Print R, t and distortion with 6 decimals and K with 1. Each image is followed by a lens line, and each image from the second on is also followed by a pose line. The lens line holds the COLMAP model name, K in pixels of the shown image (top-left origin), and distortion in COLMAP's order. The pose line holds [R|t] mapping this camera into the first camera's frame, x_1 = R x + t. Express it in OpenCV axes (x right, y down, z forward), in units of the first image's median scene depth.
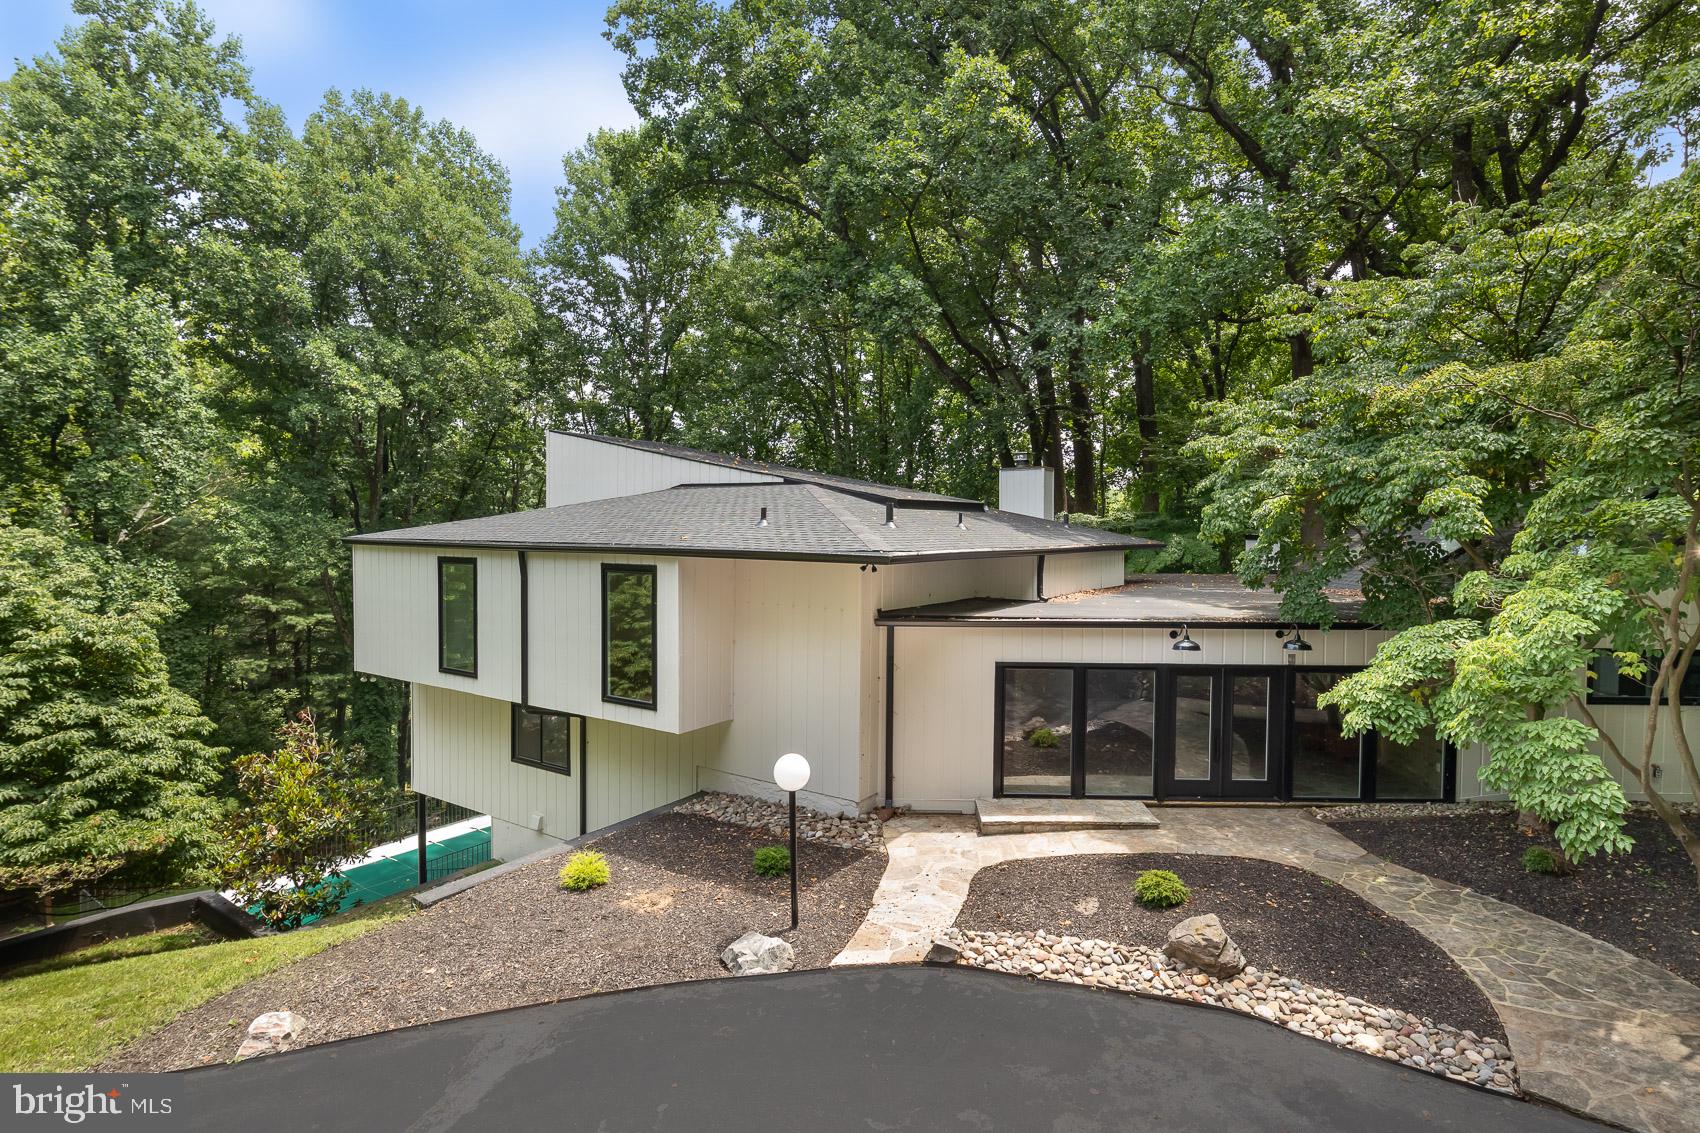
lens RADIAL K [[794.2, 0, 858.1], [0, 794.2, 545.0], [0, 0, 1]] dist [-0.016711, -0.000313]
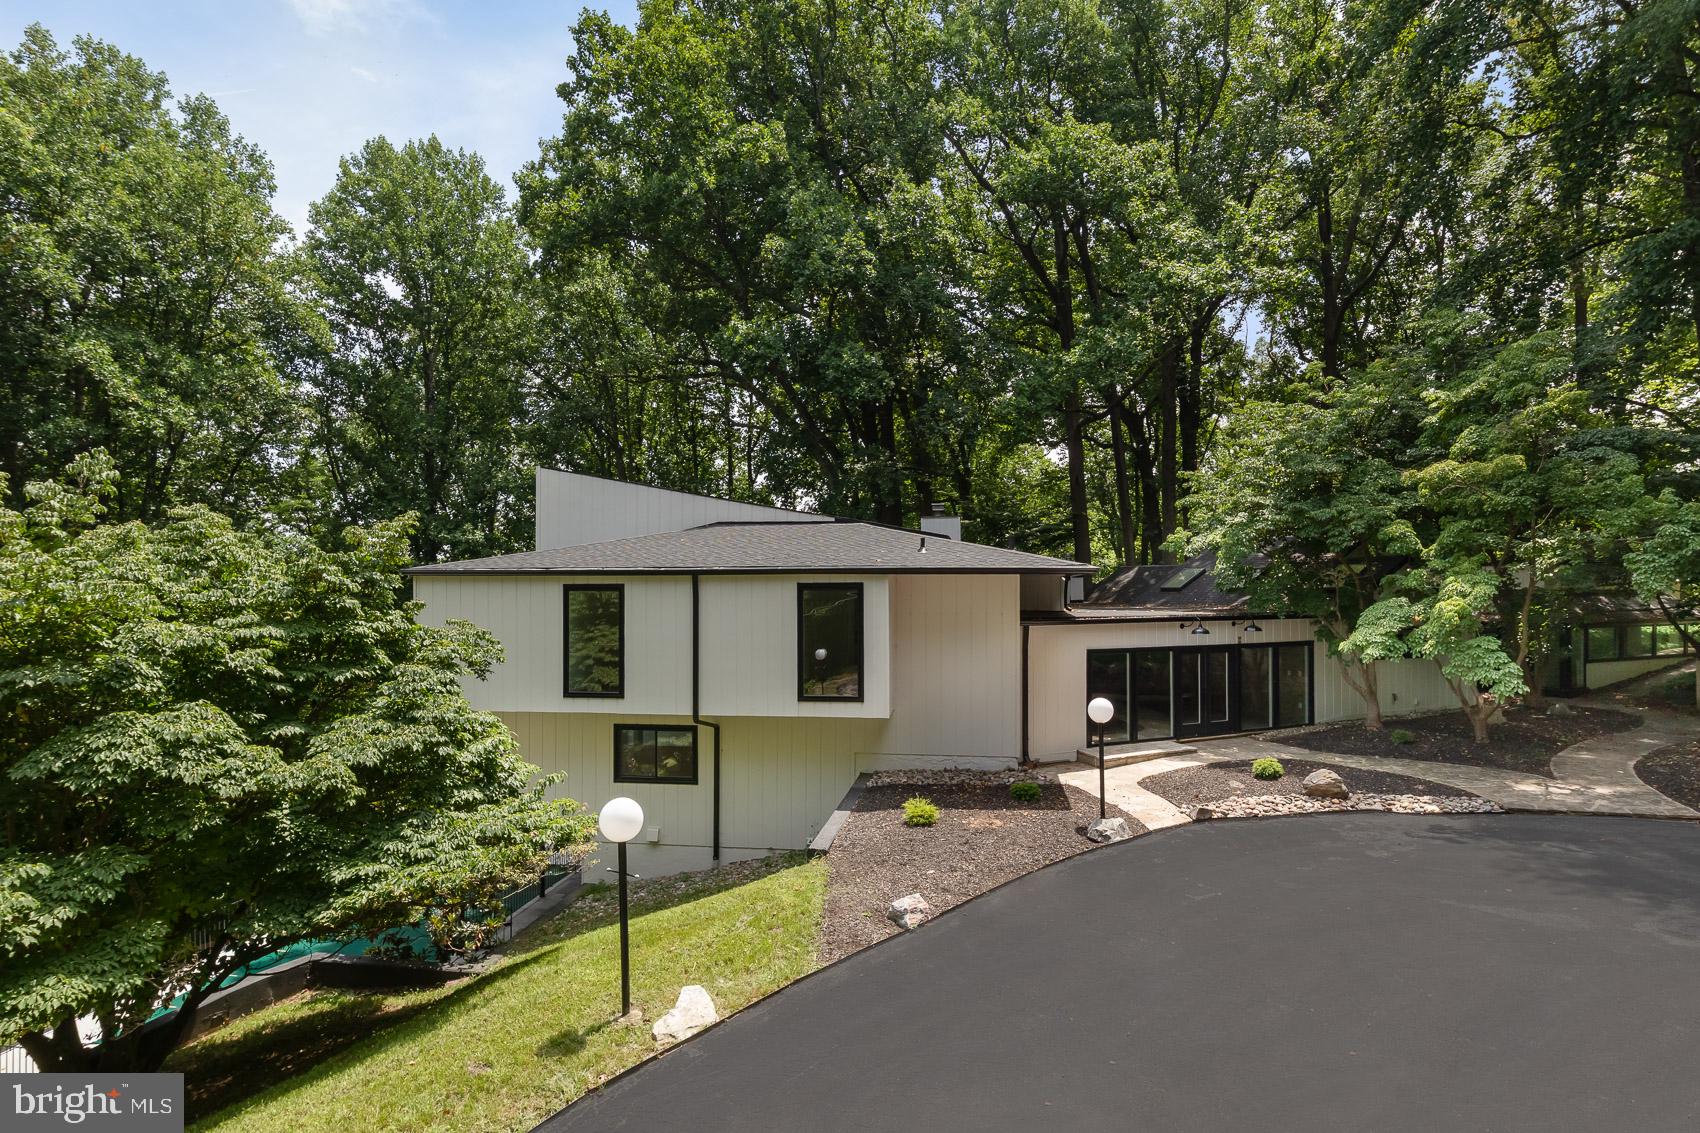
lens RADIAL K [[798.7, 0, 850.0], [0, 798.7, 566.5], [0, 0, 1]] dist [-0.017835, -0.000098]
pose [[0.916614, 0.000495, 0.399774, -0.807041], [0.016417, 0.999109, -0.038878, 0.050408], [-0.399437, 0.042199, 0.915789, -0.133123]]
